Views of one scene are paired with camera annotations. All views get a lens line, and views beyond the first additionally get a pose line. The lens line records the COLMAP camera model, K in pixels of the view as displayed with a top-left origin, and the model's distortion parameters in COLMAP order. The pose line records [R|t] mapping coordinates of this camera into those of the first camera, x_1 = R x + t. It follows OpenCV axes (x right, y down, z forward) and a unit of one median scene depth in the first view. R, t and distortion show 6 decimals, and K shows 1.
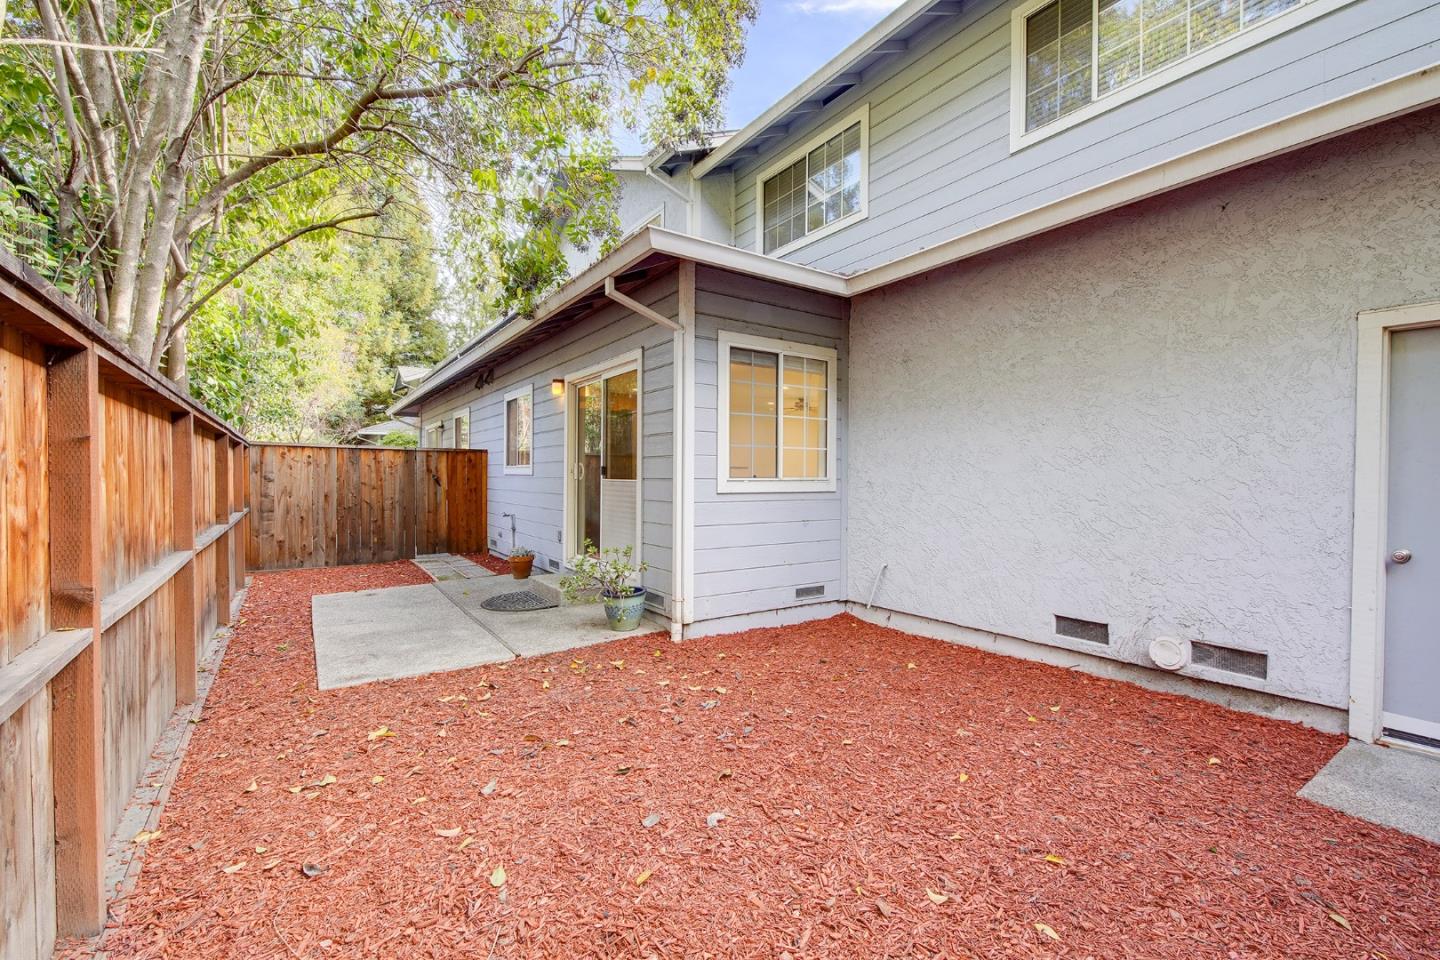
lens RADIAL K [[622.9, 0, 732.7], [0, 622.9, 479.9], [0, 0, 1]] dist [0.023019, -0.013088]
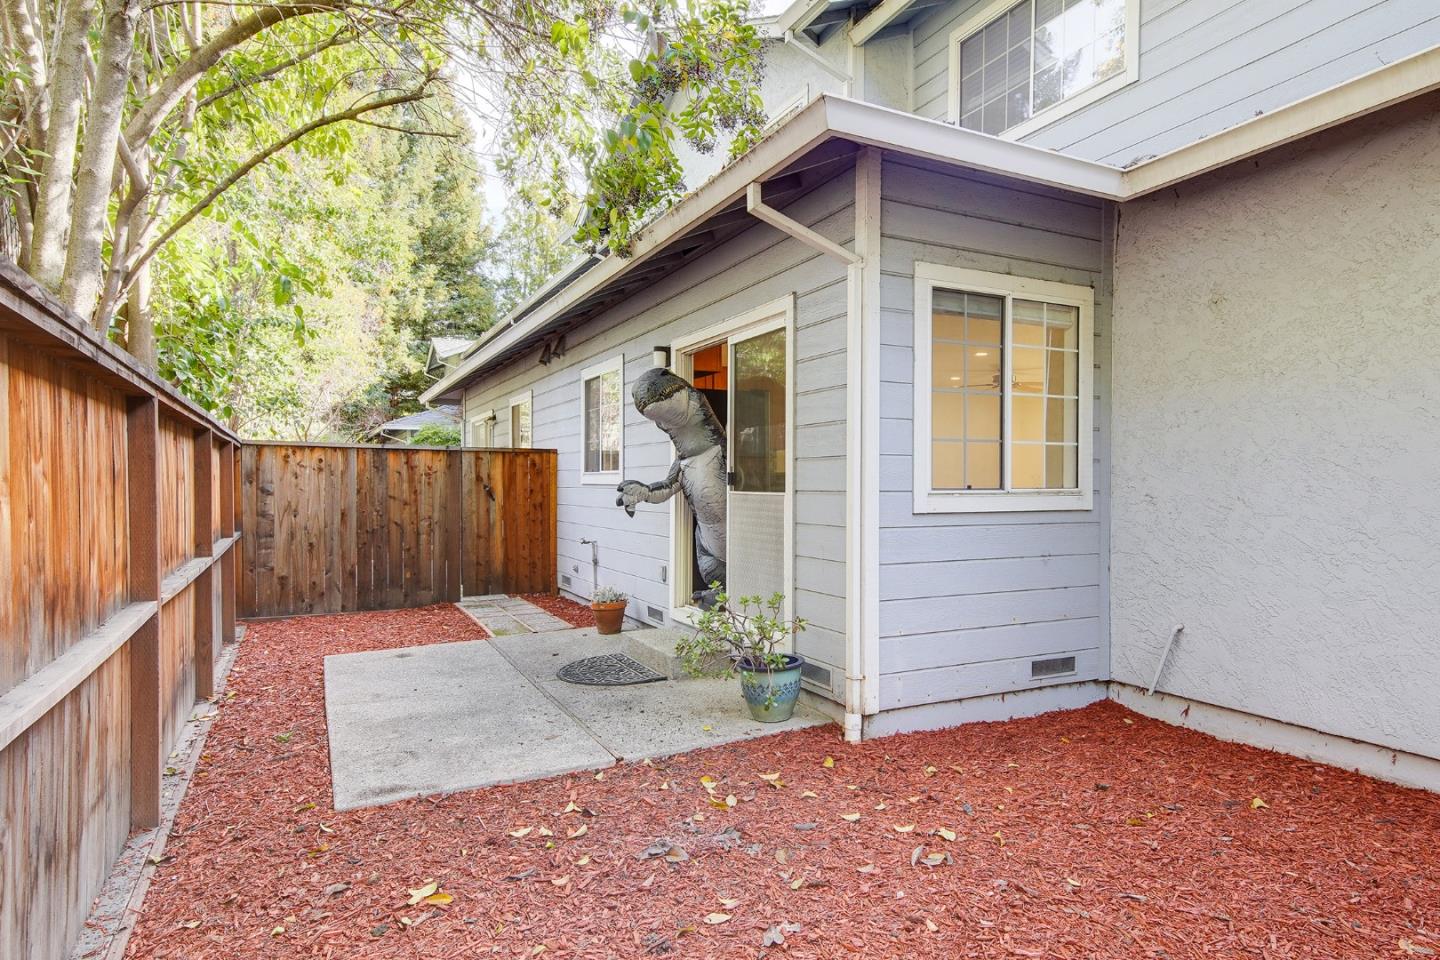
lens RADIAL K [[843.3, 0, 774.7], [0, 843.3, 487.6], [0, 0, 1]] dist [0.047846, -0.003338]
pose [[0.994682, -0.002820, -0.102952, -0.076346], [0.002744, 0.999996, -0.000886, -0.005110], [0.102954, 0.000599, 0.994686, 0.108034]]
